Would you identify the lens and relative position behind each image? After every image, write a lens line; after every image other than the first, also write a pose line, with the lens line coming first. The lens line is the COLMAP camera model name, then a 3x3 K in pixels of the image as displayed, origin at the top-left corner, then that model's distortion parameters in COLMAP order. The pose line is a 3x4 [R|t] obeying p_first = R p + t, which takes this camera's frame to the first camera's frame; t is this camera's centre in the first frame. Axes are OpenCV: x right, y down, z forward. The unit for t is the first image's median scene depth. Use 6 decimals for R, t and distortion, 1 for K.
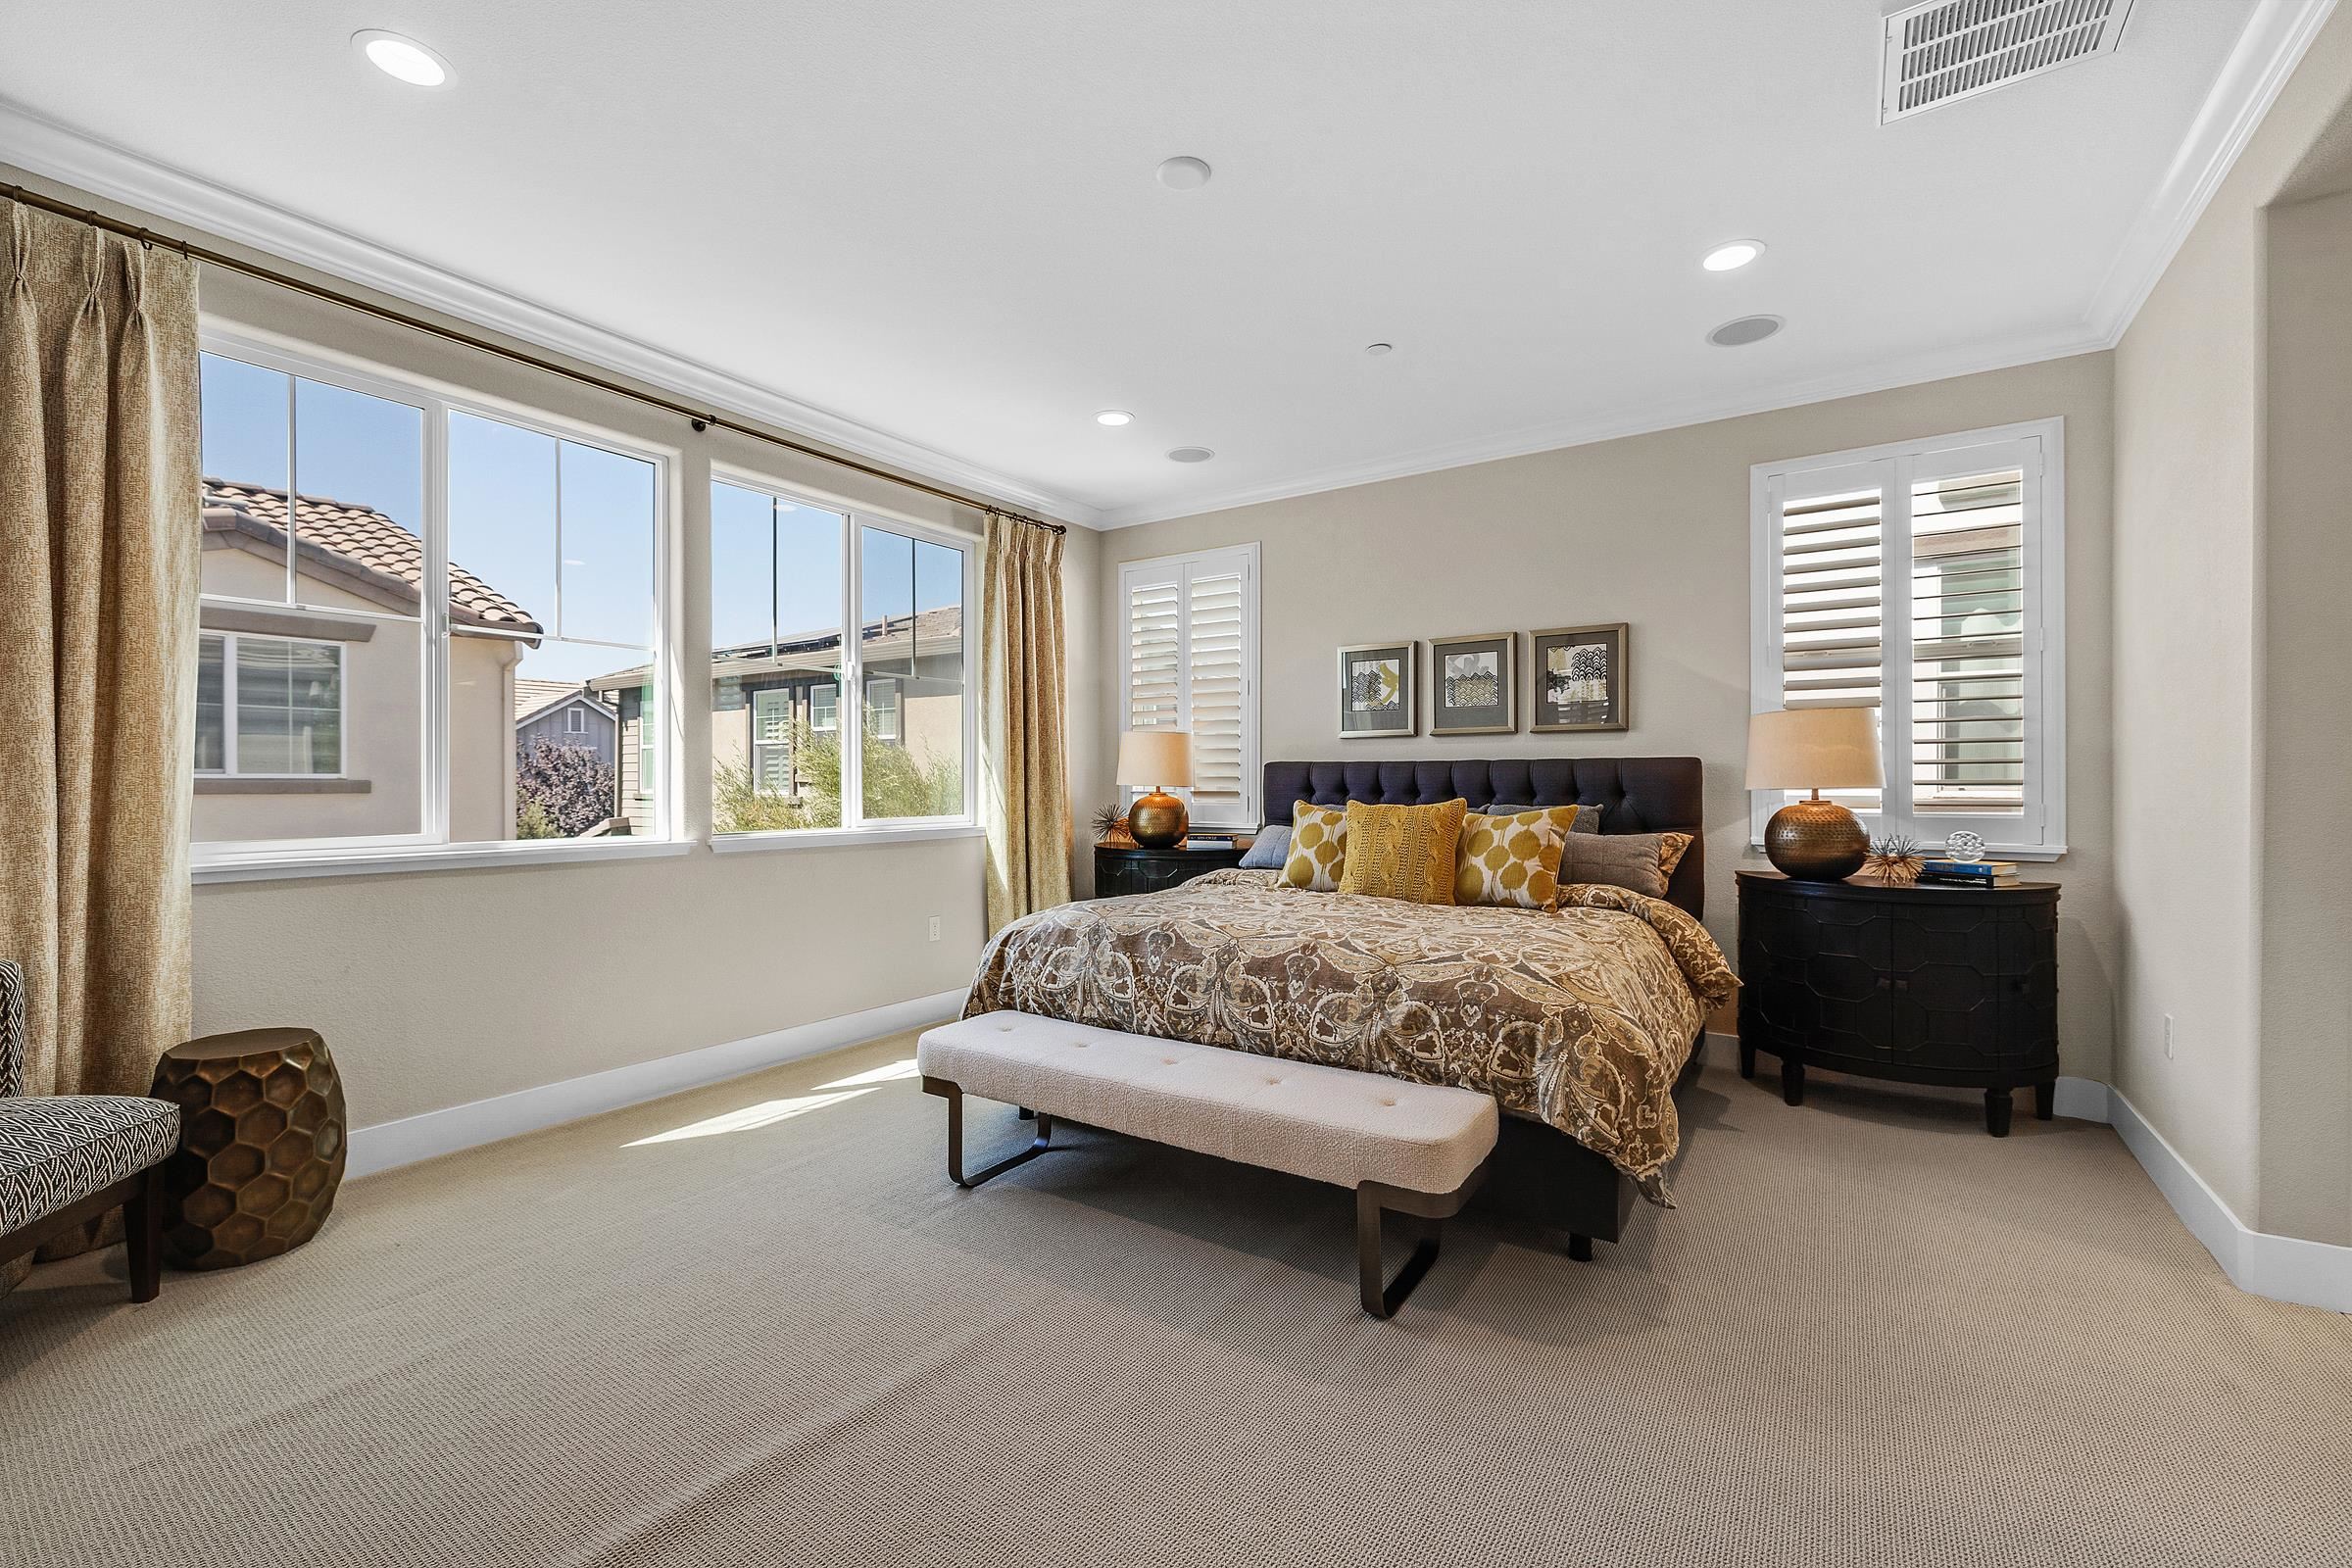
lens RADIAL K [[979.0, 0, 1170.5], [0, 979.0, 781.3], [0, 0, 1]] dist [-0.003373, -0.000066]
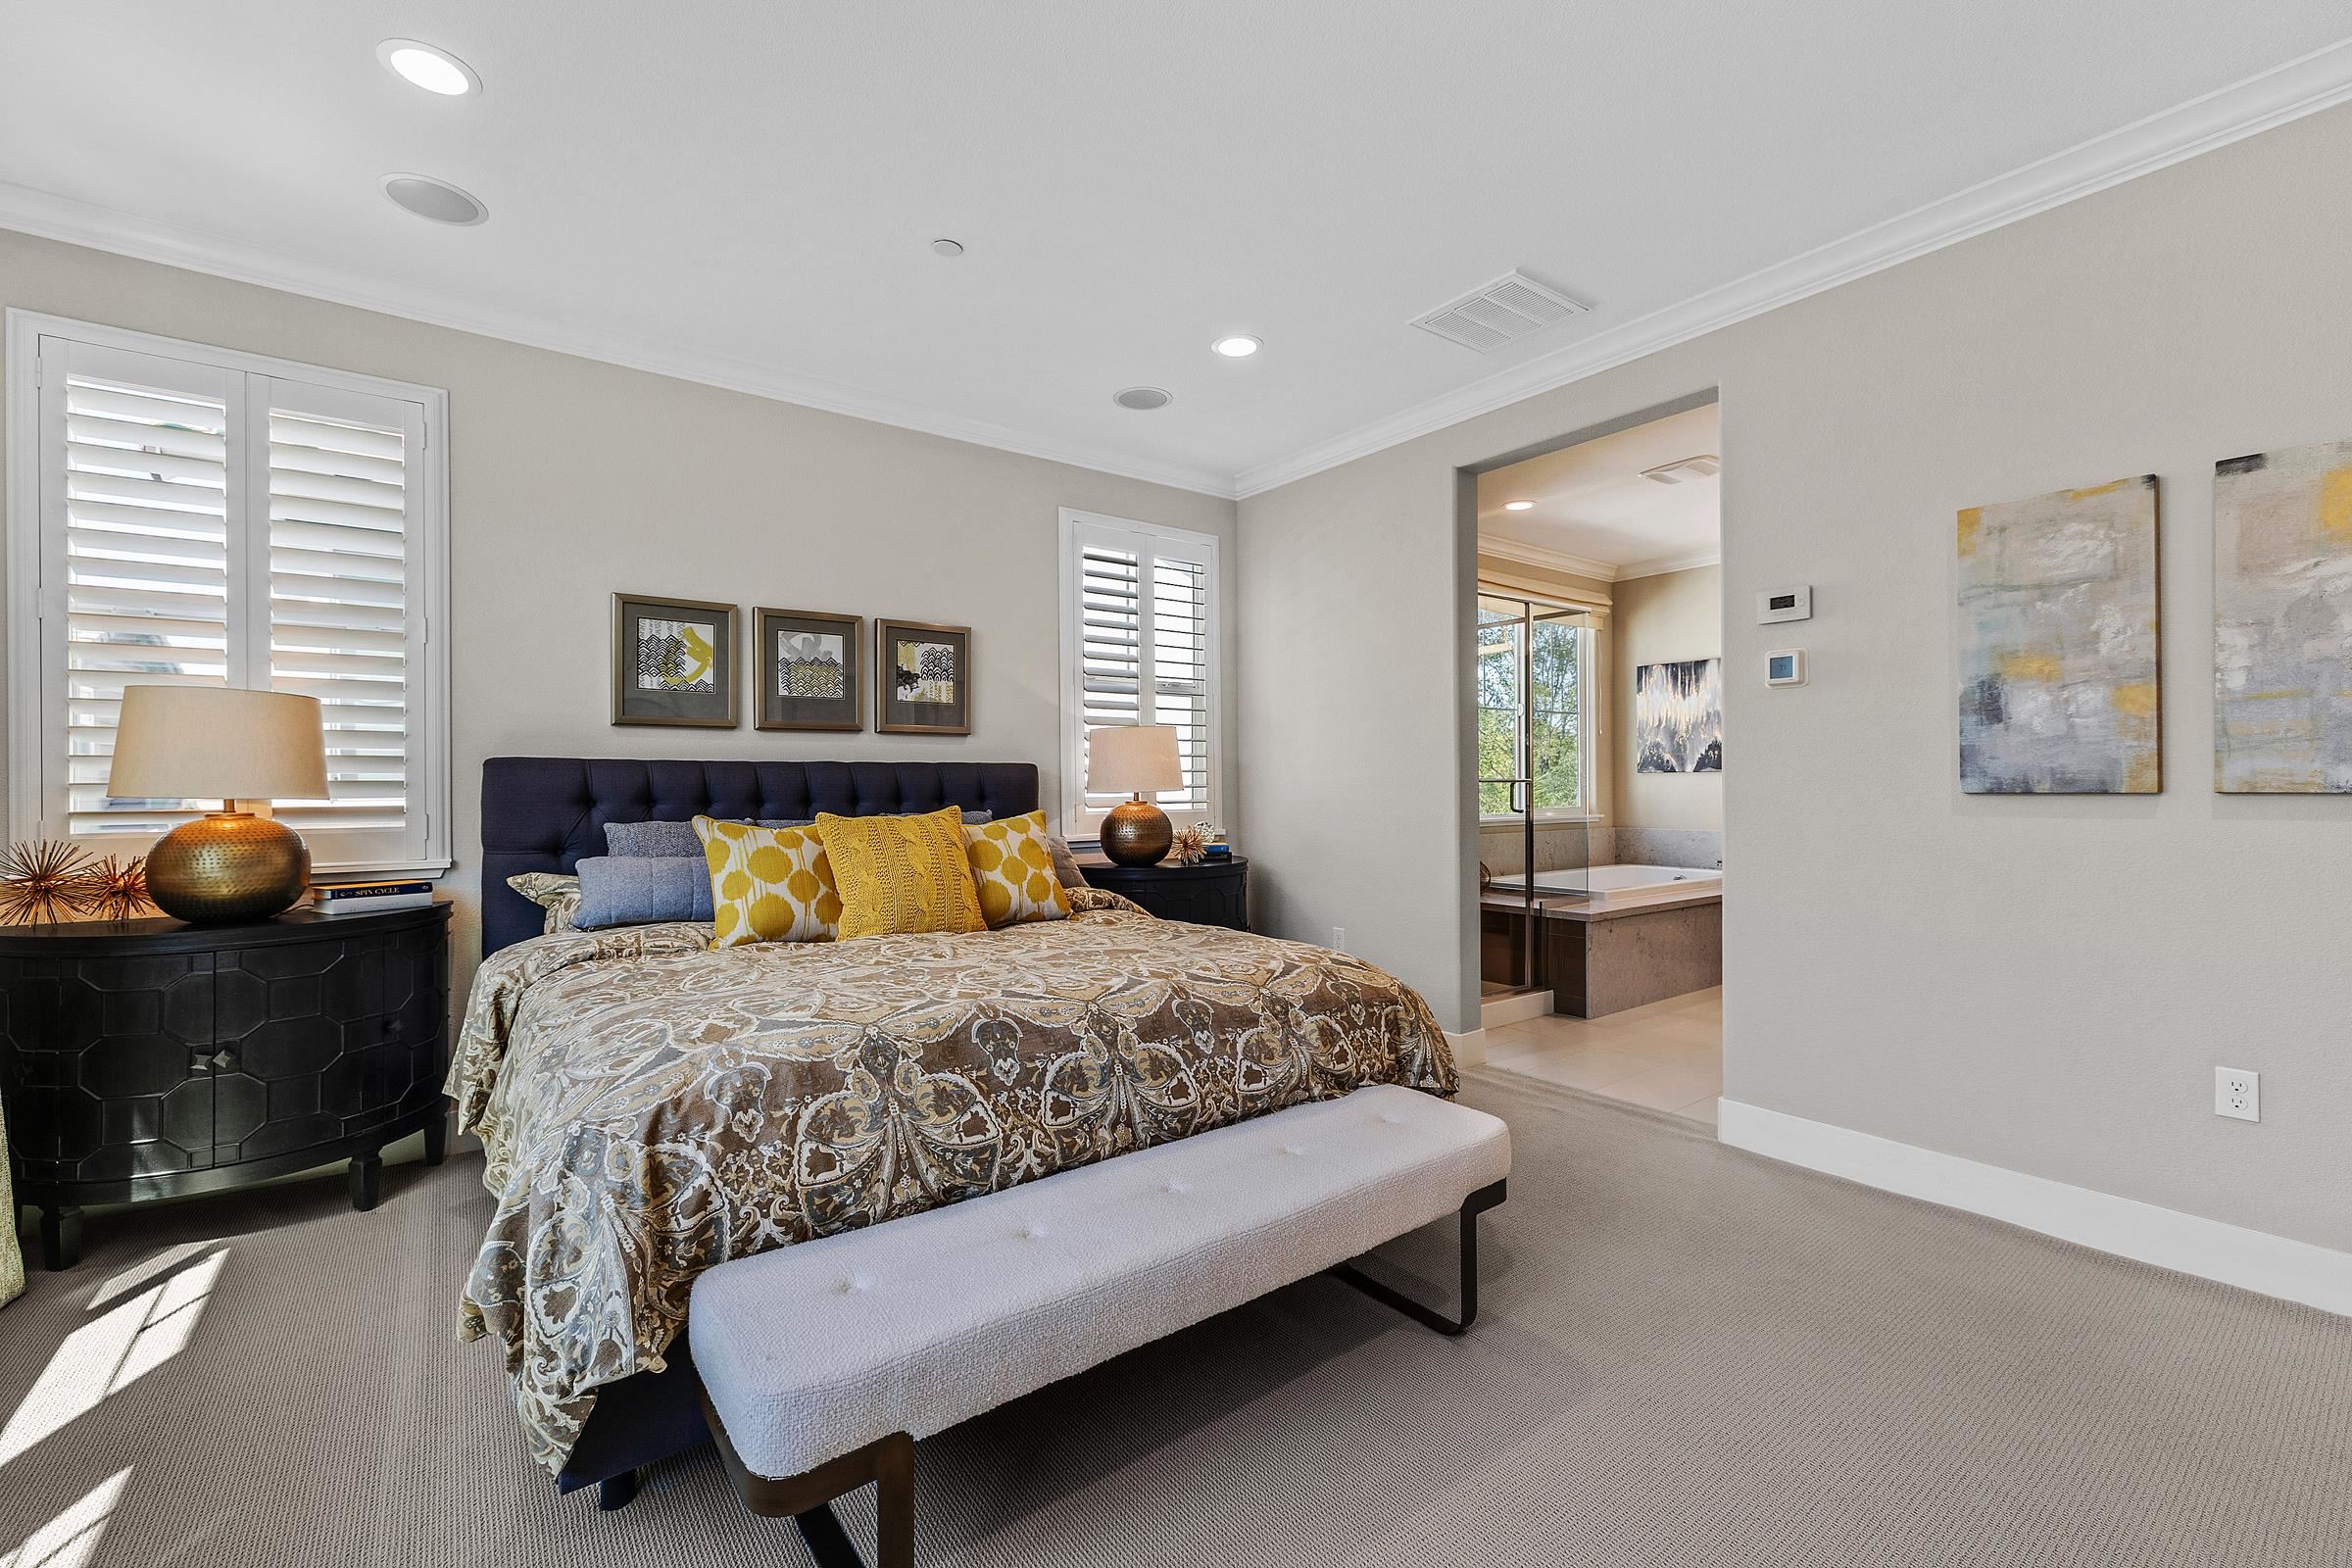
lens RADIAL K [[979.0, 0, 1165.3], [0, 979.0, 784.1], [0, 0, 1]] dist [-0.003373, -0.000066]
pose [[0.333448, -0.000707, 0.942768, -0.431321], [0.004797, 0.999988, -0.000946, -0.000247], [-0.942756, 0.004838, 0.333447, 0.506290]]
